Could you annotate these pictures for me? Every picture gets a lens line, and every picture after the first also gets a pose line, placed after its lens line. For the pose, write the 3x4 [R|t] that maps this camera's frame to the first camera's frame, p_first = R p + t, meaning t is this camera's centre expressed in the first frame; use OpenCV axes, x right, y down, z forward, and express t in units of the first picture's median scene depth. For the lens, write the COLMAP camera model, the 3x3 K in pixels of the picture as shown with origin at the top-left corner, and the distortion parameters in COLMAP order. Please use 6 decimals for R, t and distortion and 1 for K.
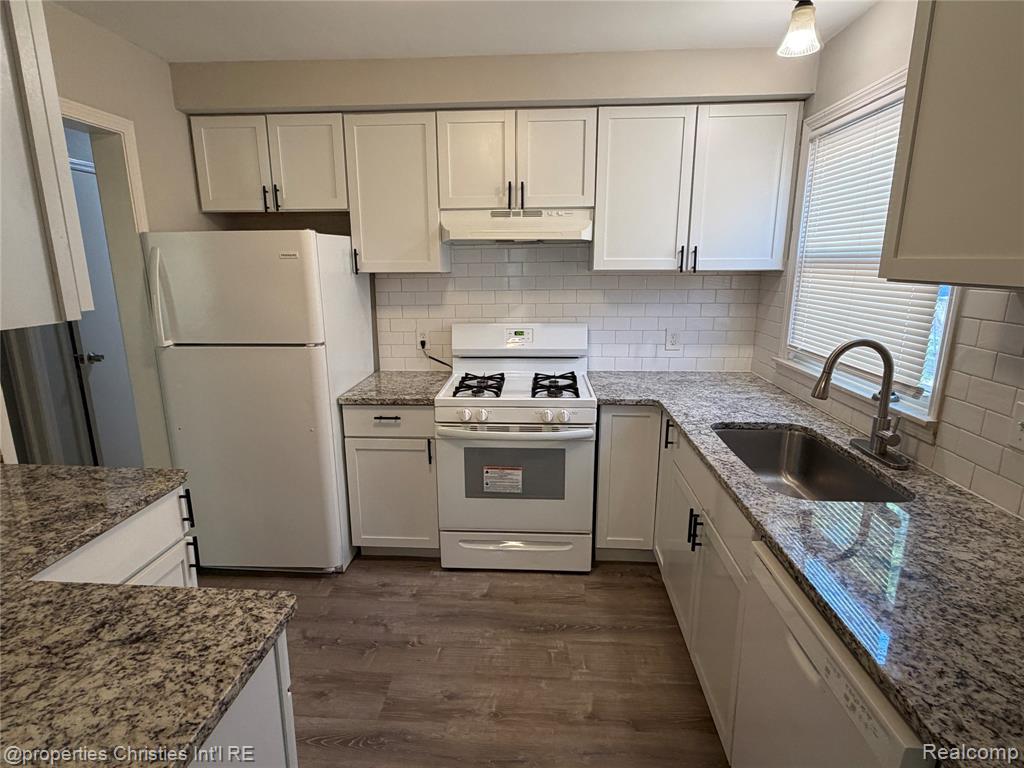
lens RADIAL K [[549.4, 0, 510.8], [0, 549.4, 384.6], [0, 0, 1]] dist [0.003032, 0.000233]
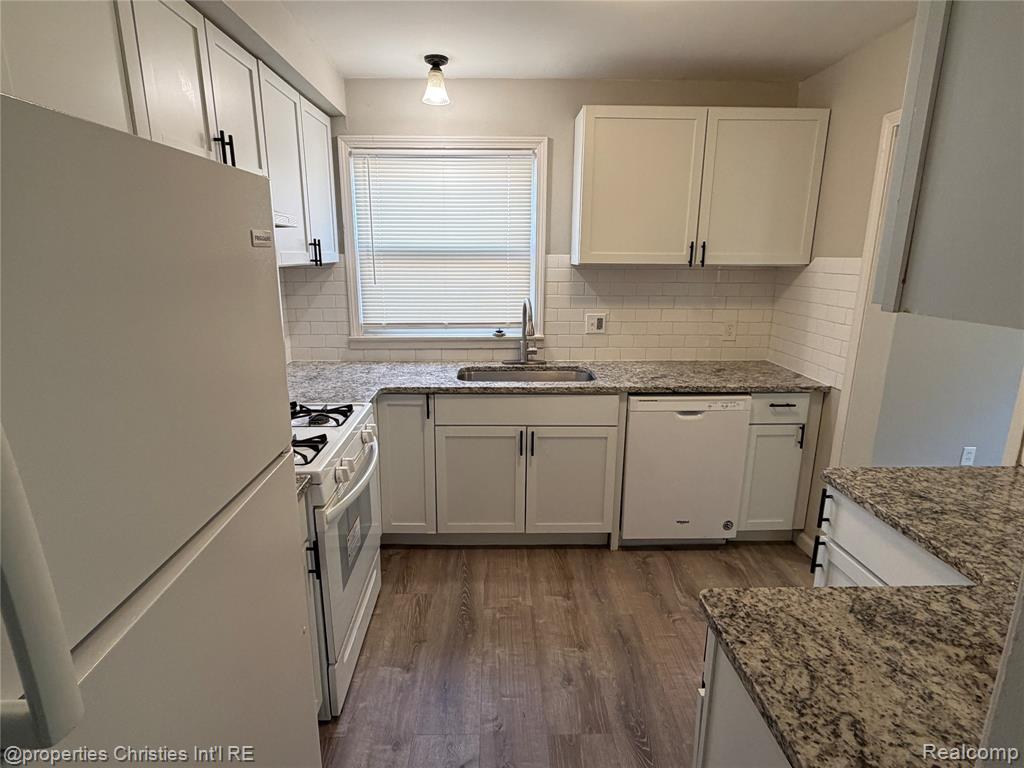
lens RADIAL K [[549.4, 0, 508.7], [0, 549.4, 386.1], [0, 0, 1]] dist [0.003032, 0.000233]
pose [[-0.091557, -0.233673, 0.967995, -1.808843], [0.218128, 0.943764, 0.248455, -0.429554], [-0.971616, 0.233895, -0.035437, 1.909608]]
